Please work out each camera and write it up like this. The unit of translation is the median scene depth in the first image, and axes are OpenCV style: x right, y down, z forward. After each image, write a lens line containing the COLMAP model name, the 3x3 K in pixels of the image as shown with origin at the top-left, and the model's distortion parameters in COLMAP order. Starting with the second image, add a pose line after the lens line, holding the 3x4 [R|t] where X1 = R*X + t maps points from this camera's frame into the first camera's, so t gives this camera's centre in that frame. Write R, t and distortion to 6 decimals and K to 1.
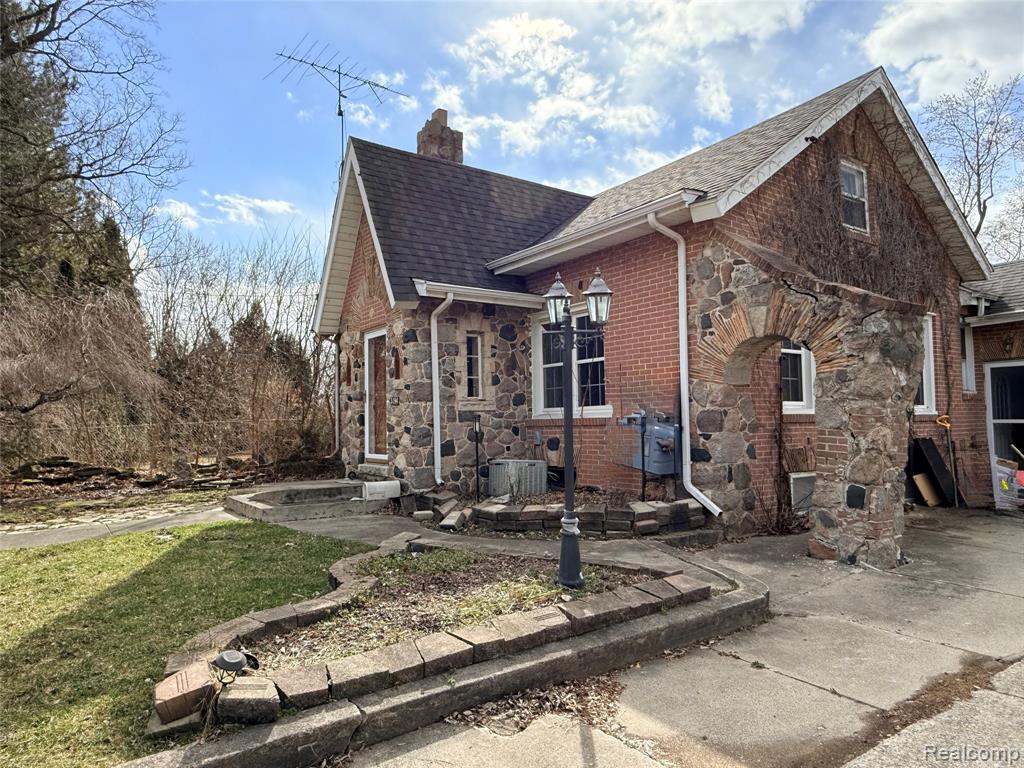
lens RADIAL K [[658.7, 0, 511.3], [0, 658.7, 386.8], [0, 0, 1]] dist [-0.001196, 0.001697]
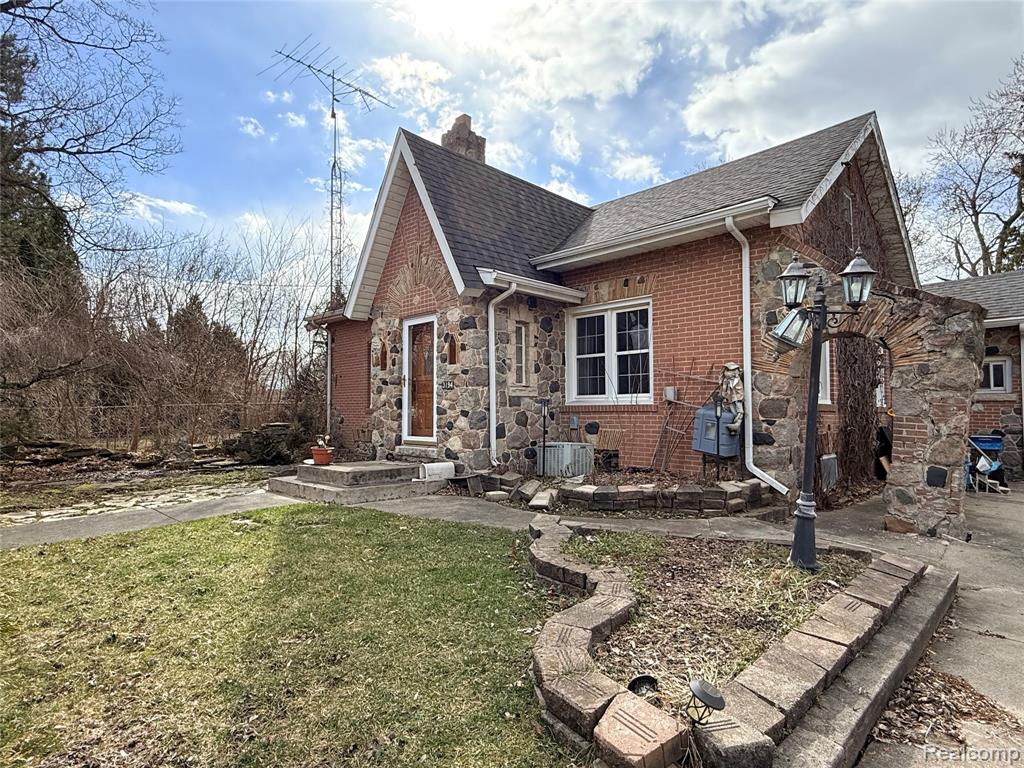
lens RADIAL K [[560.7, 0, 512.4], [0, 560.7, 383.3], [0, 0, 1]] dist [-0.001004, 0.001057]
pose [[0.985264, 0.023347, 0.169440, -0.242044], [-0.023892, 0.999714, 0.001182, 0.015978], [-0.169364, -0.005213, 0.985540, 0.120485]]
